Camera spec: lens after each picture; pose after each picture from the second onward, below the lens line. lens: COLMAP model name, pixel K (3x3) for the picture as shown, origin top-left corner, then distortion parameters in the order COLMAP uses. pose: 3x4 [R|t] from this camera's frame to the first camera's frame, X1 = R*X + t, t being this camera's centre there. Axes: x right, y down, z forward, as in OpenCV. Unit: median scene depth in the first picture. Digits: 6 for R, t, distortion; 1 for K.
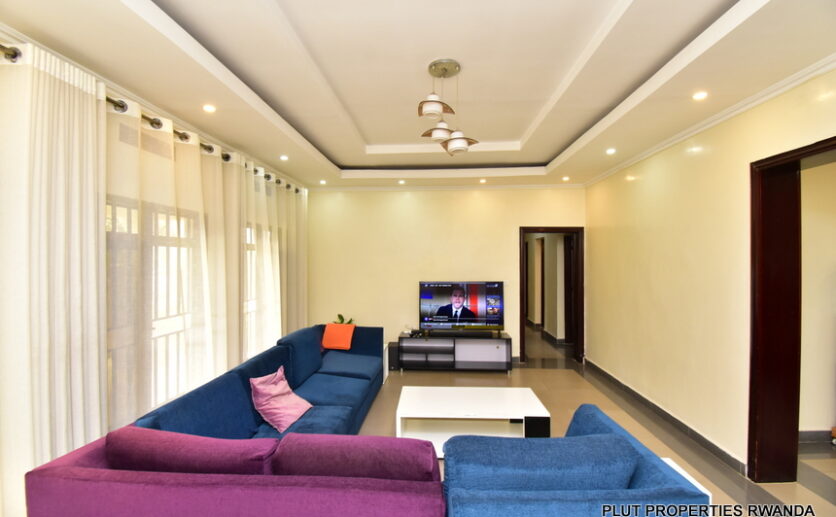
lens RADIAL K [[364.2, 0, 410.8], [0, 364.2, 258.5], [0, 0, 1]] dist [-0.000115, -0.000287]
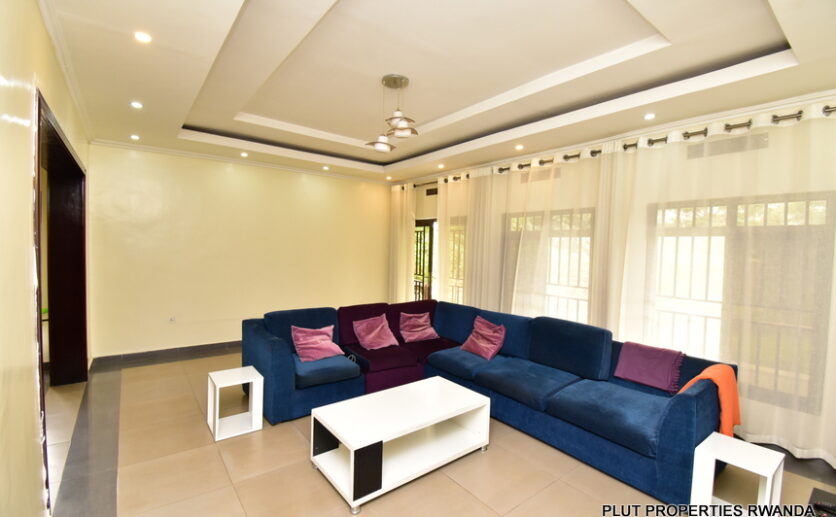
lens RADIAL K [[366.4, 0, 418.0], [0, 366.4, 258.5], [0, 0, 1]] dist [0.028710, -0.000229]
pose [[-0.727804, 0.008305, -0.685735, 0.435999], [-0.021689, 0.999148, 0.035120, 0.007144], [0.685442, 0.040434, -0.727004, 0.965482]]
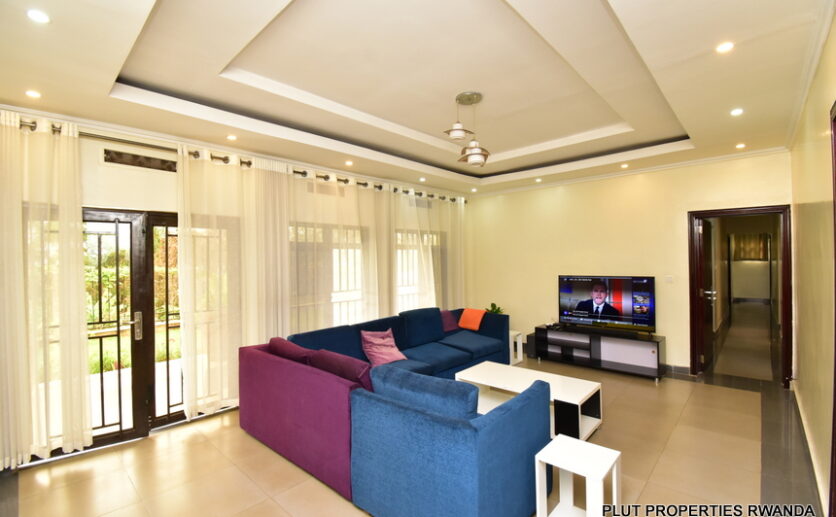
lens RADIAL K [[366.4, 0, 418.0], [0, 366.4, 258.5], [0, 0, 1]] dist [0.028710, -0.000229]
pose [[0.785026, -0.011663, -0.619353, 0.360319], [0.017534, 0.999840, 0.003397, 0.006082], [0.619214, -0.013526, 0.785105, -0.049989]]
